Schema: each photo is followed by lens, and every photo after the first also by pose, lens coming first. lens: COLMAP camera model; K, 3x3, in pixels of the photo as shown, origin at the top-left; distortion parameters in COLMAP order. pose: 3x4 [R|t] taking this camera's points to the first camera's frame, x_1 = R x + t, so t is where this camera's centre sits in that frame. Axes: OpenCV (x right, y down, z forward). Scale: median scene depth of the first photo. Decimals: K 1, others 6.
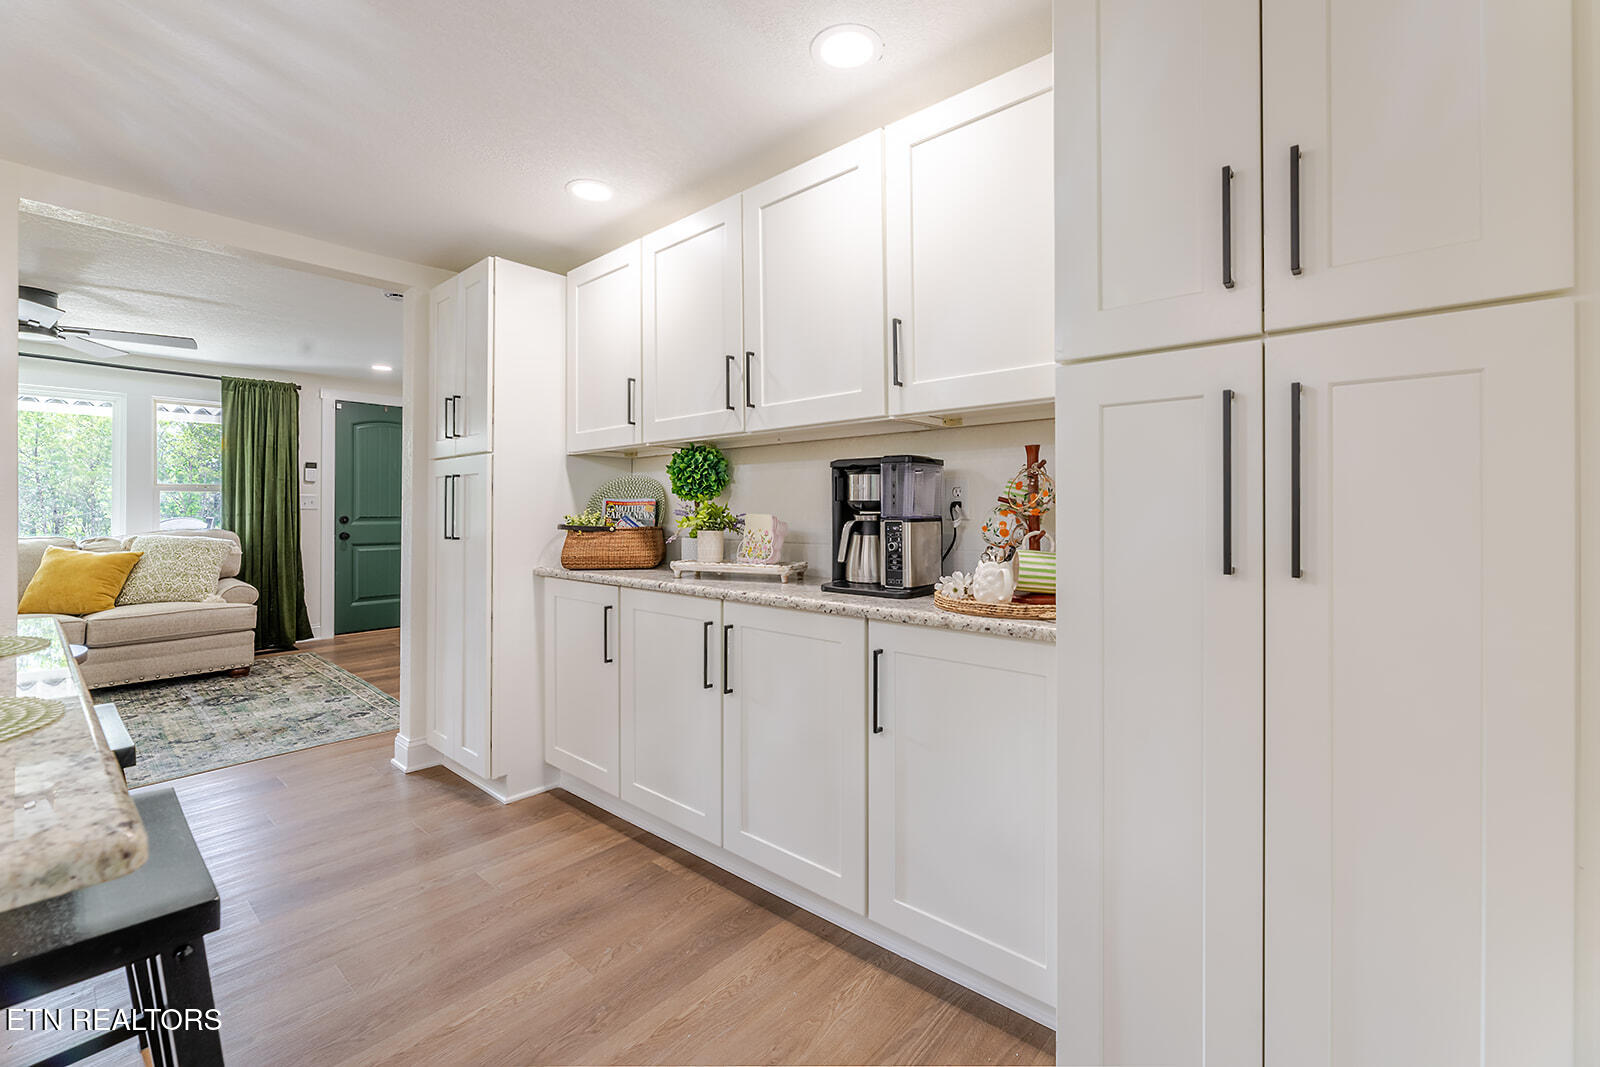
lens RADIAL K [[654.7, 0, 817.1], [0, 654.7, 508.0], [0, 0, 1]] dist [0.000637, -0.000669]
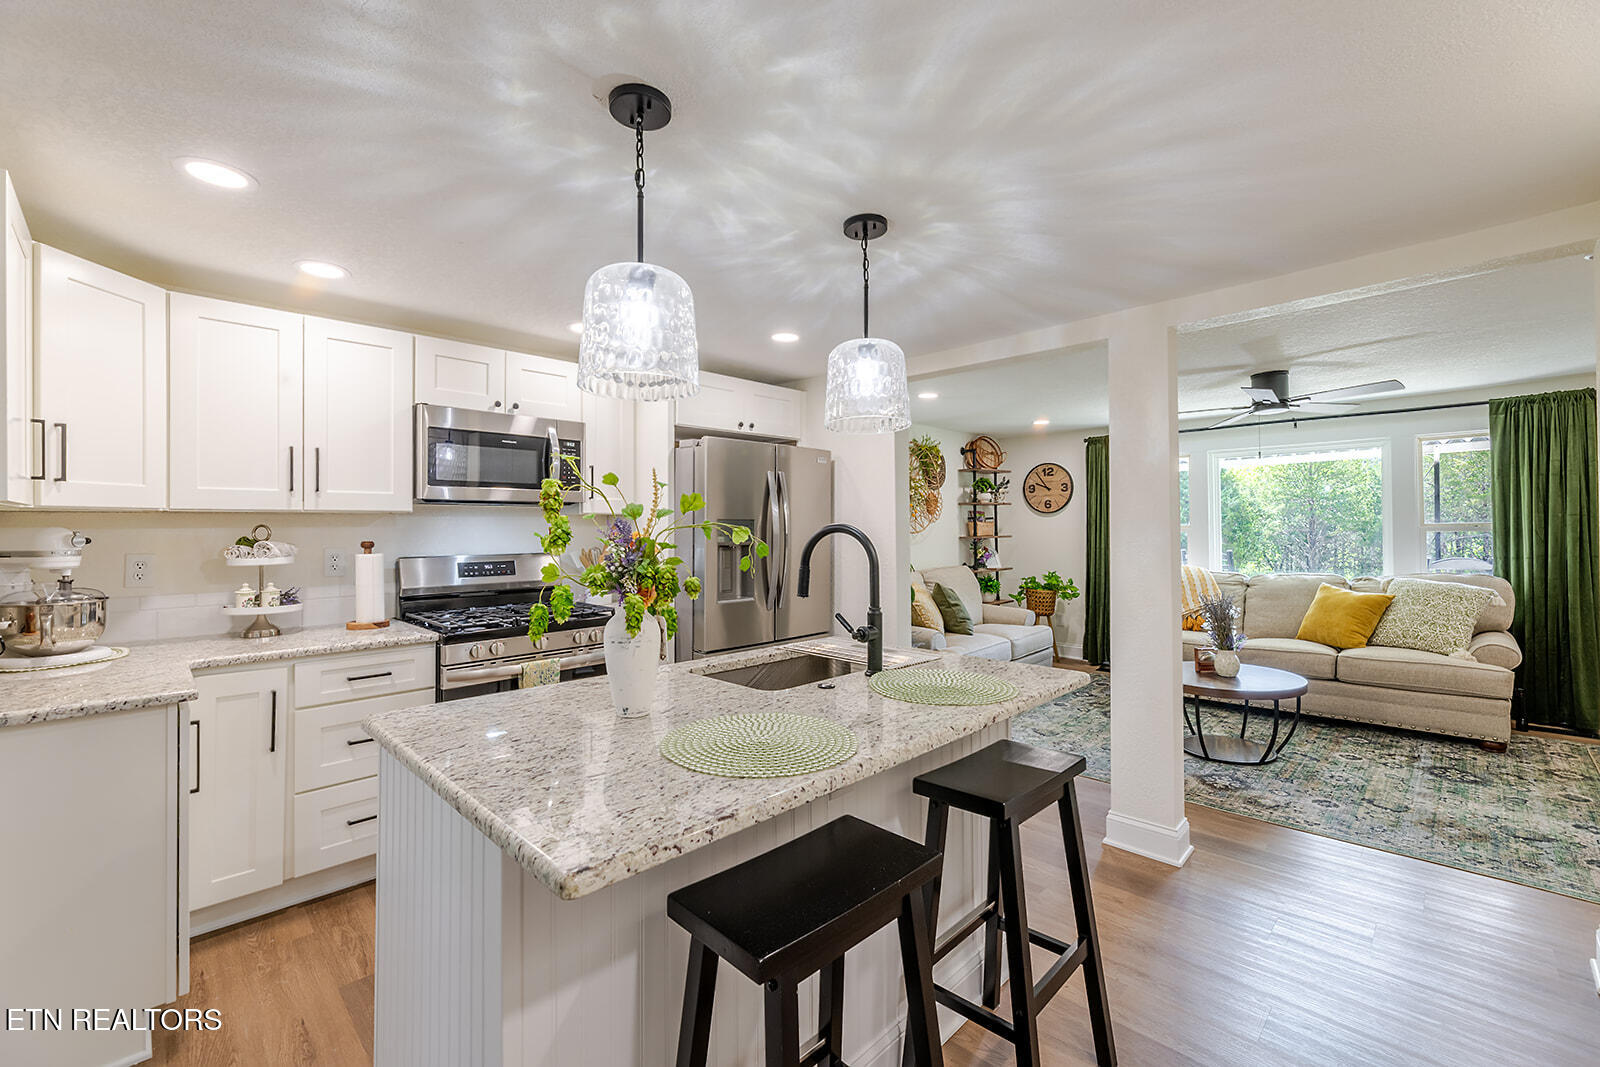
lens RADIAL K [[654.7, 0, 802.3], [0, 654.7, 523.8], [0, 0, 1]] dist [0.000637, -0.000669]
pose [[-0.092604, -0.013520, -0.995611, 0.101881], [0.010561, 0.999838, -0.014559, -0.066054], [0.995647, -0.011863, -0.092446, 0.333332]]
